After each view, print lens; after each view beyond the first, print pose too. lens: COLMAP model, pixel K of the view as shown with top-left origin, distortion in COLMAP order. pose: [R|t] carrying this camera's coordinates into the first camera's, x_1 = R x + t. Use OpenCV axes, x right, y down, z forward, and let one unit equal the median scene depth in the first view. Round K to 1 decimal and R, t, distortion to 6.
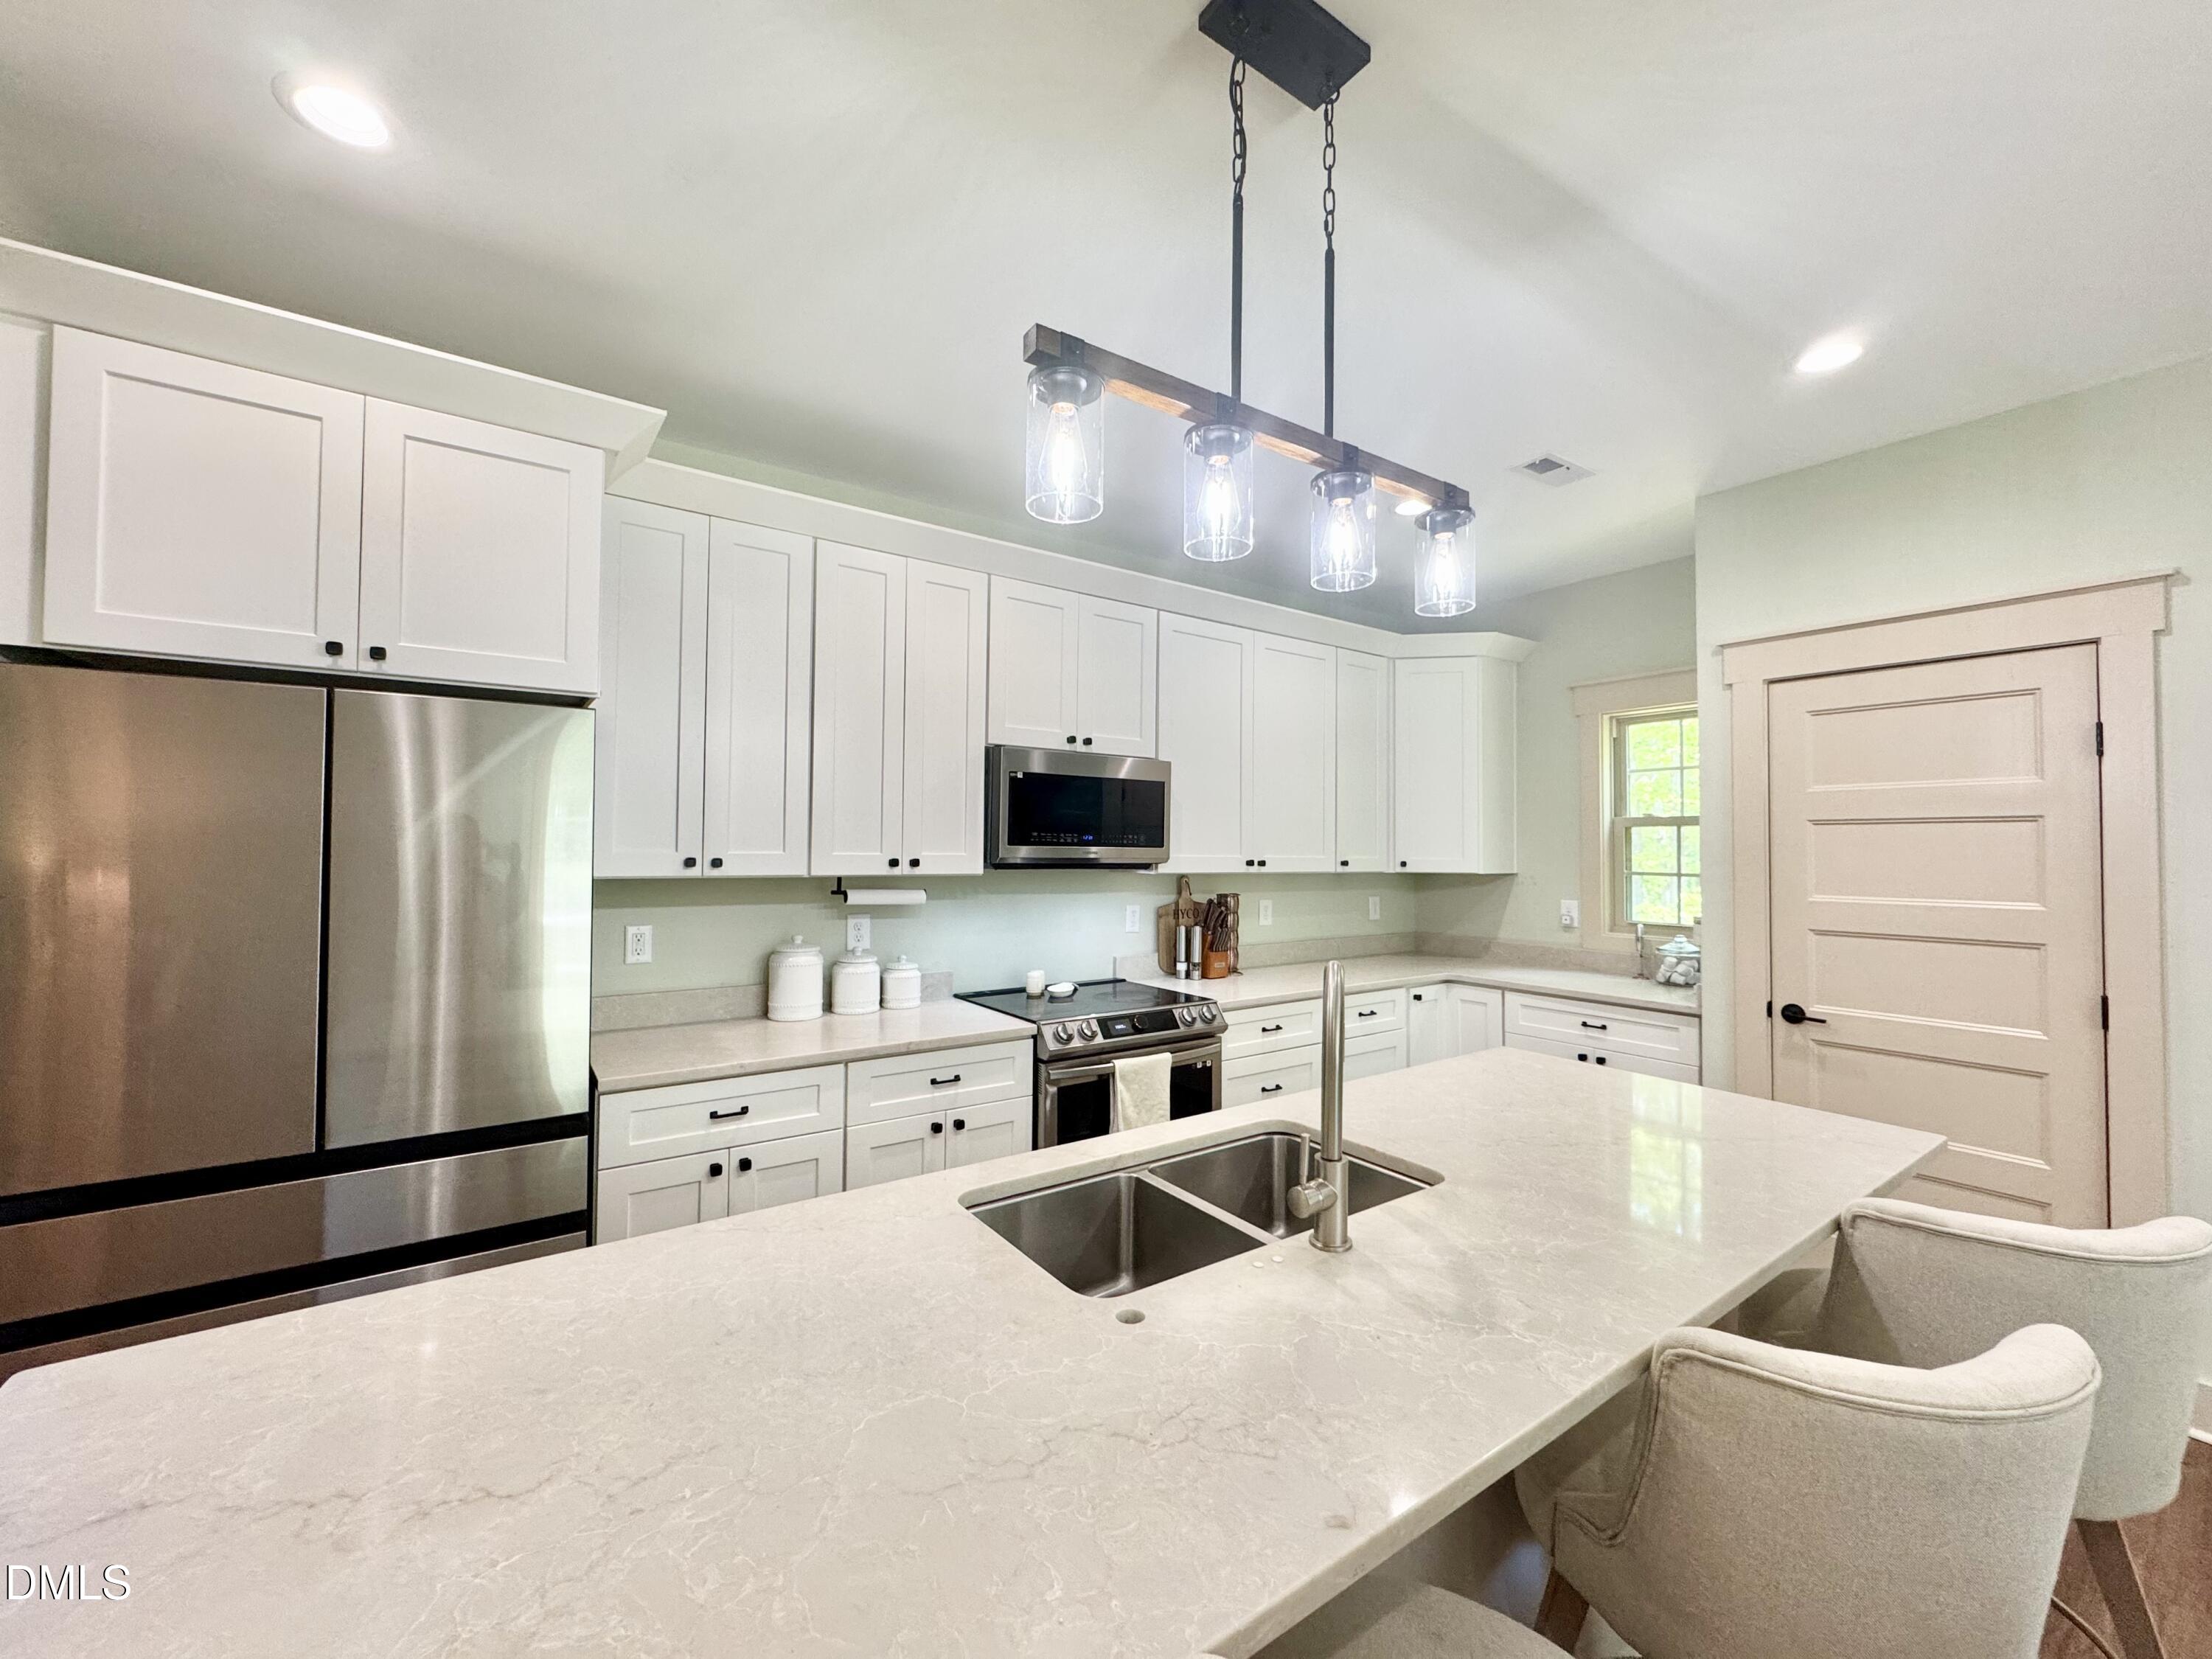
lens RADIAL K [[879.9, 0, 1101.1], [0, 879.9, 828.2], [0, 0, 1]] dist [0.000902, -0.000230]
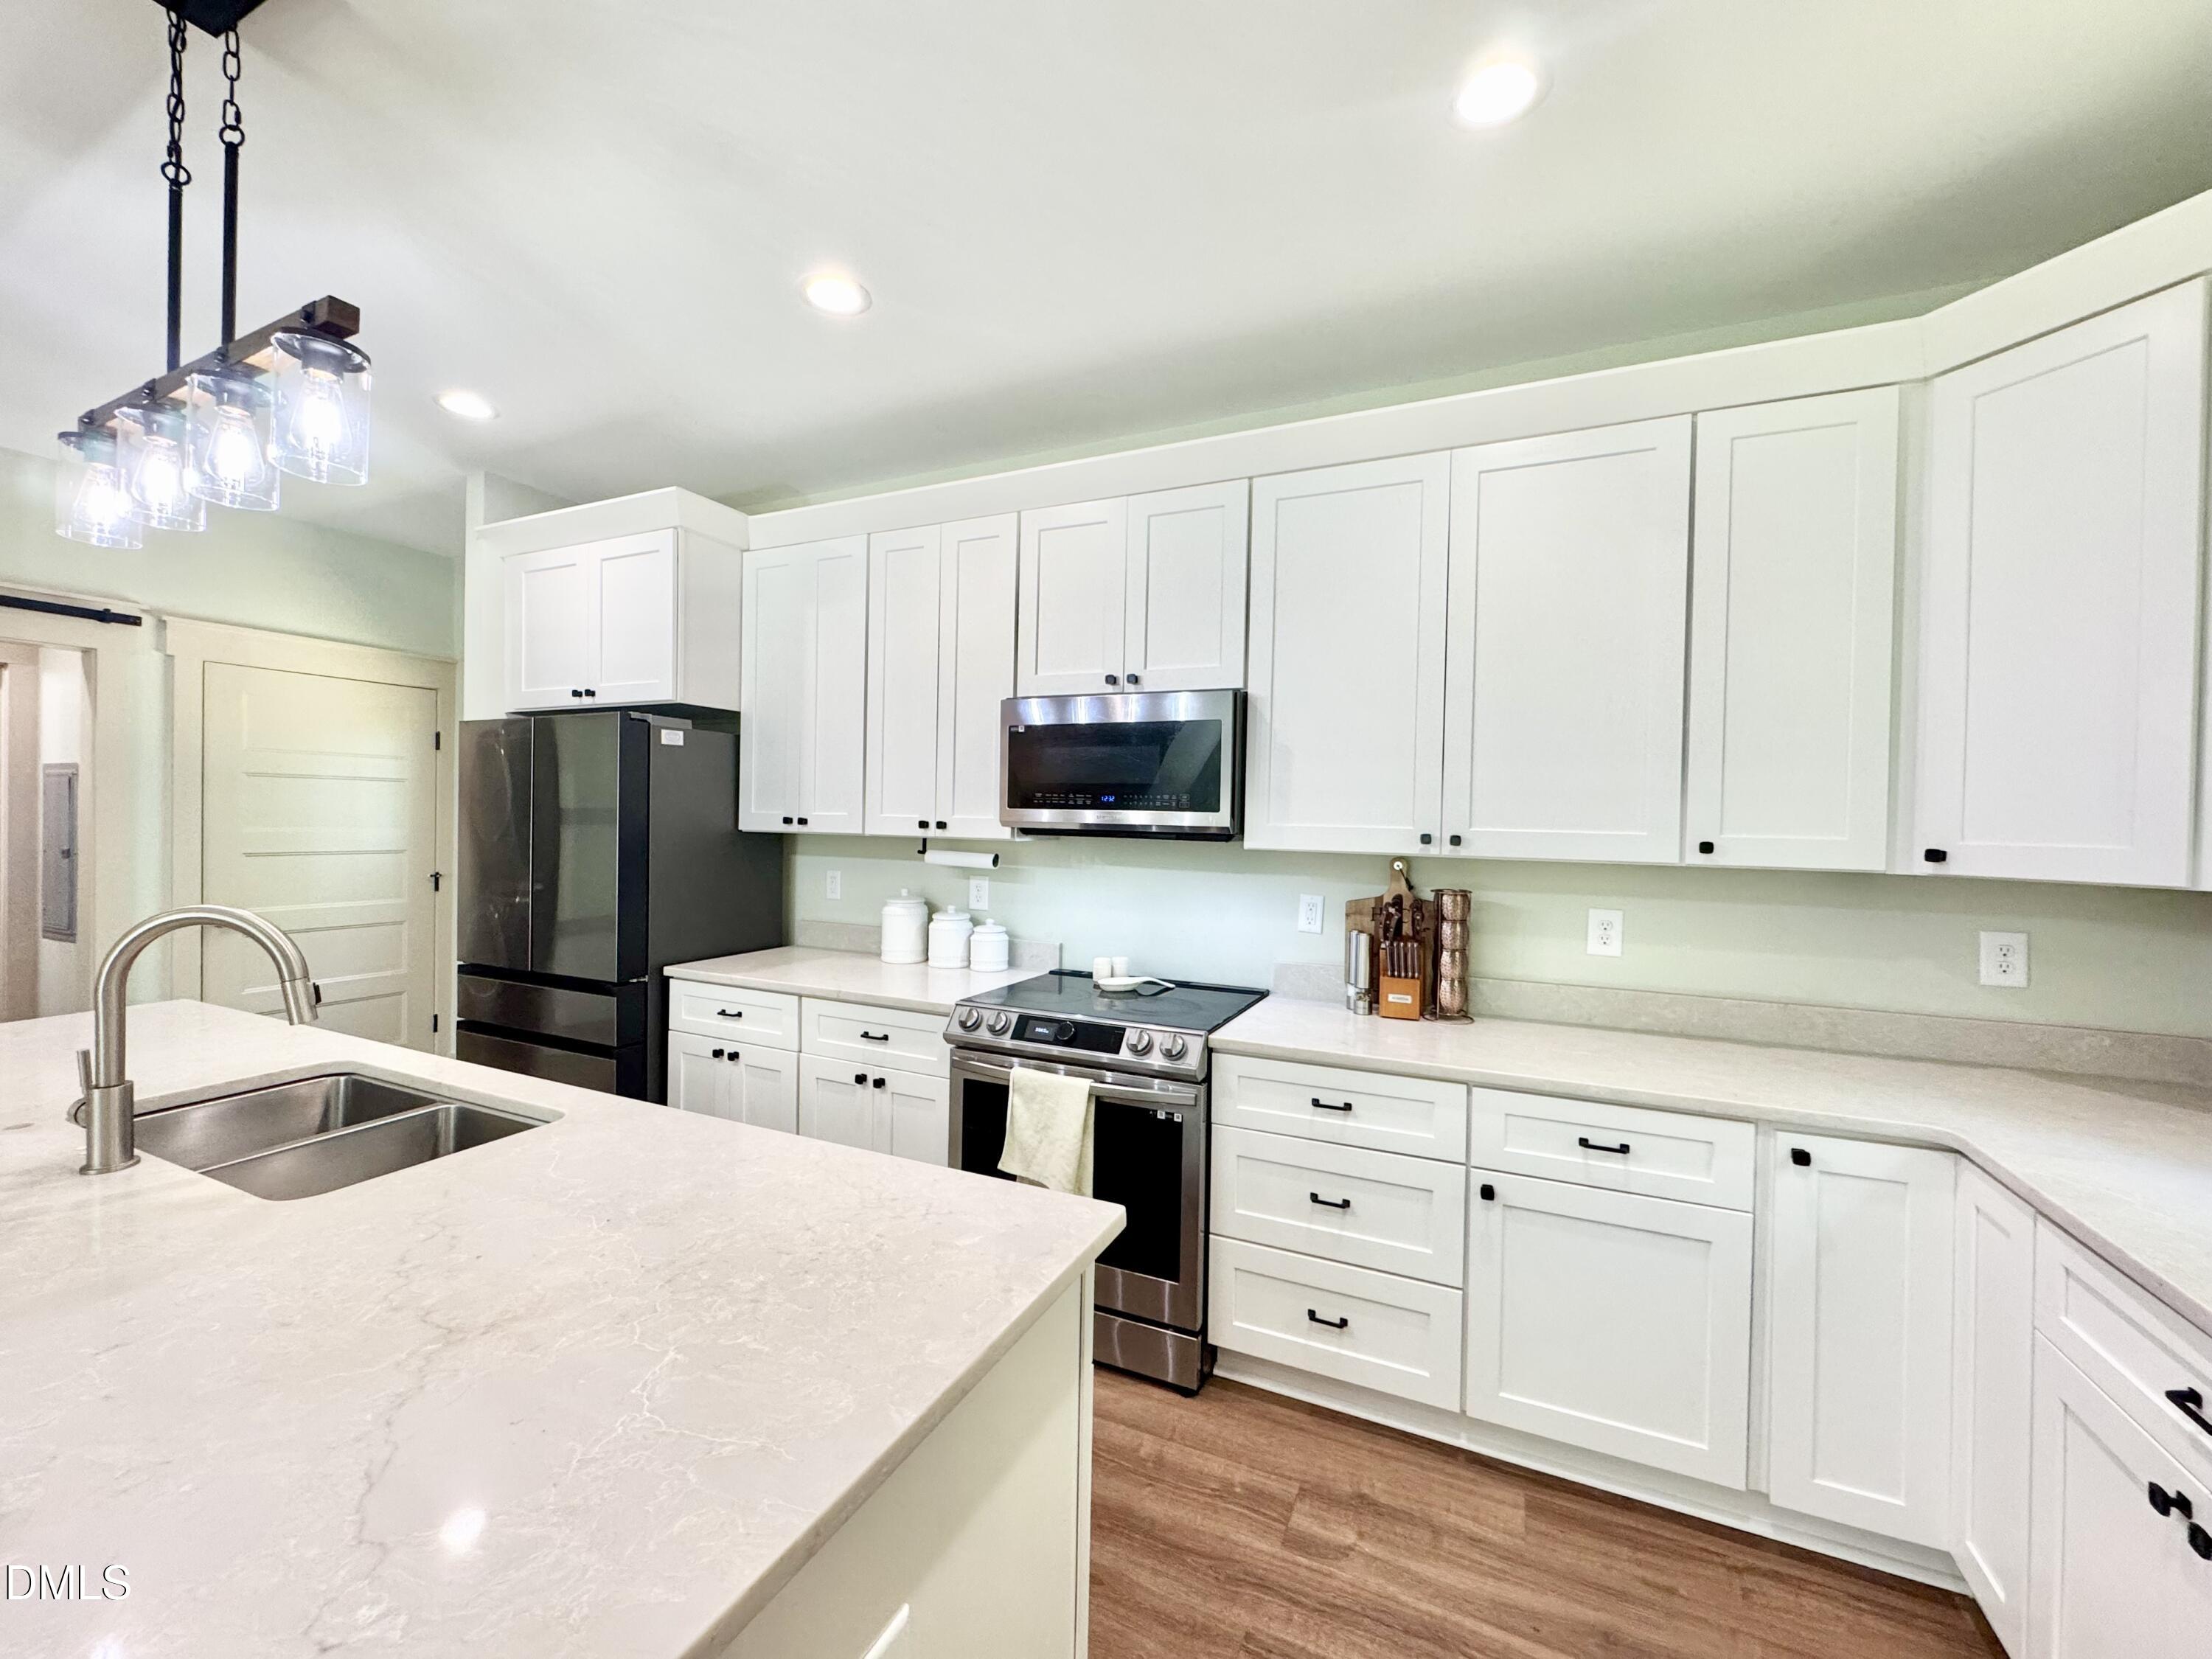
lens RADIAL K [[879.9, 0, 1095.7], [0, 879.9, 823.0], [0, 0, 1]] dist [0.000902, -0.000230]
pose [[0.502499, 0.006174, -0.864556, 0.869056], [0.004572, 0.999942, 0.009799, 0.032075], [0.864566, -0.008877, 0.502441, 0.743932]]
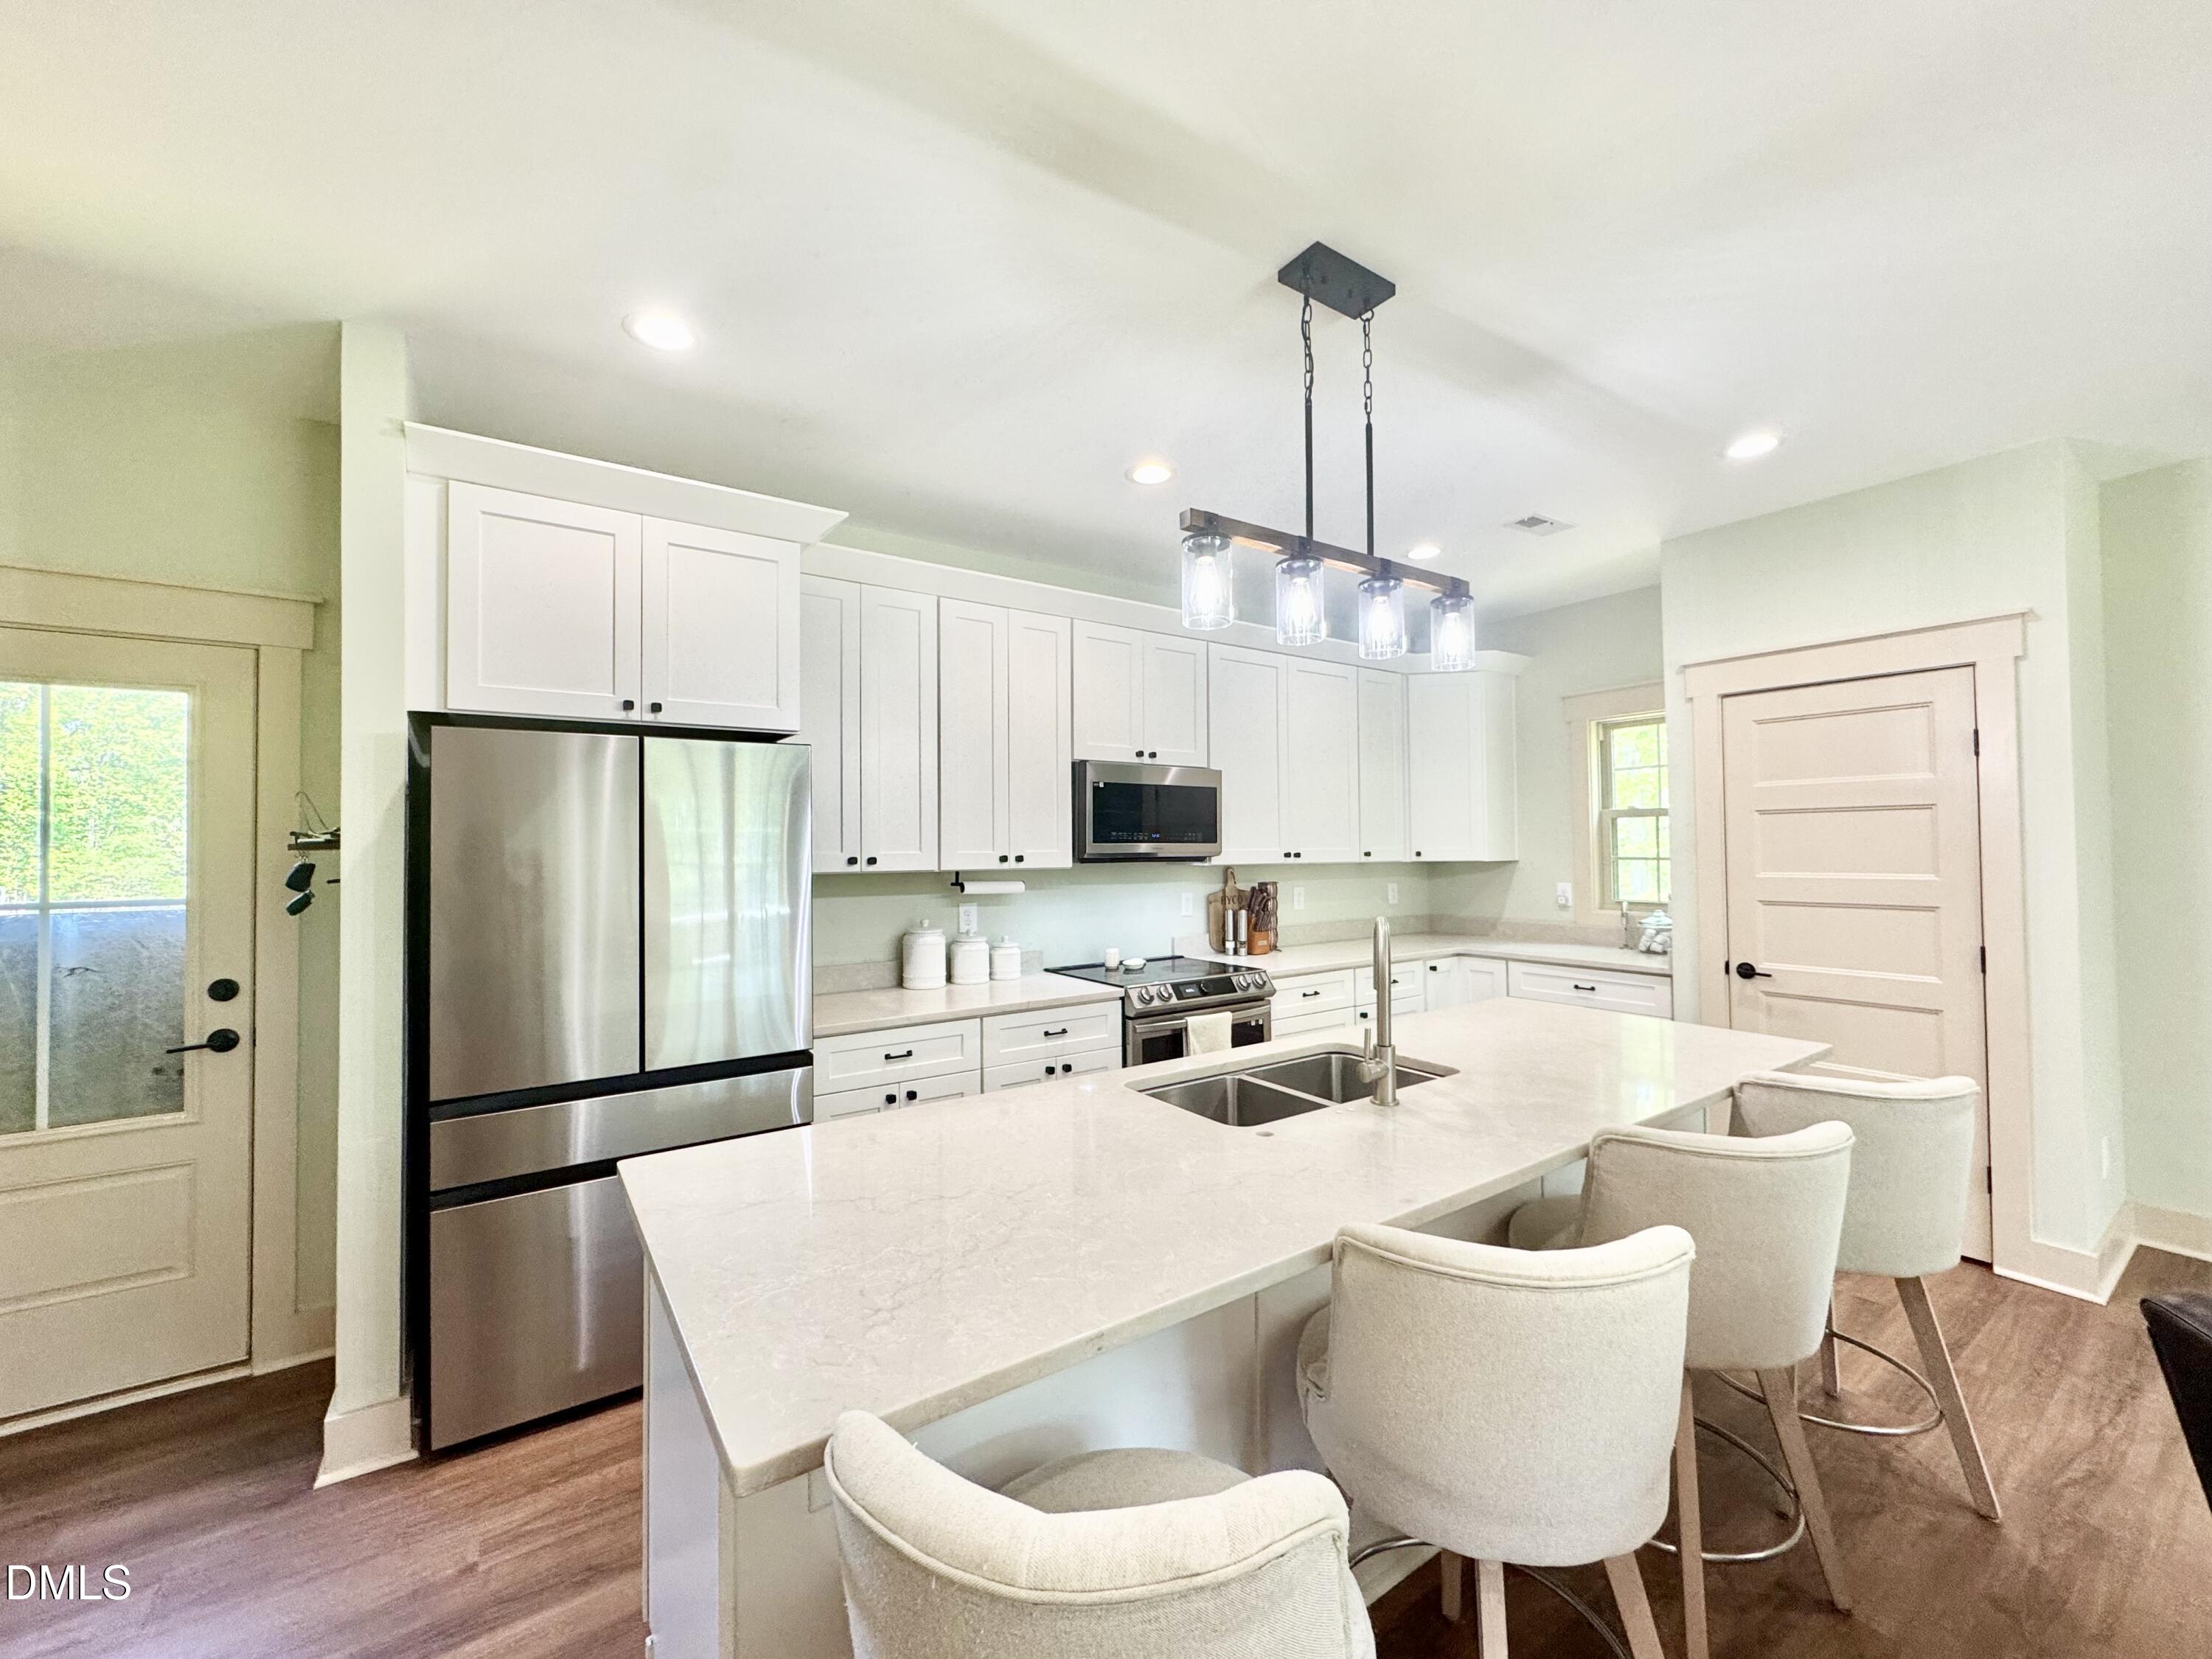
lens RADIAL K [[879.9, 0, 1101.6], [0, 879.9, 829.5], [0, 0, 1]] dist [0.000902, -0.000230]
pose [[0.999808, -0.017951, -0.007801, -0.101154], [0.017975, 0.999834, 0.003068, -0.003421], [0.007744, -0.003208, 0.999965, -0.252630]]
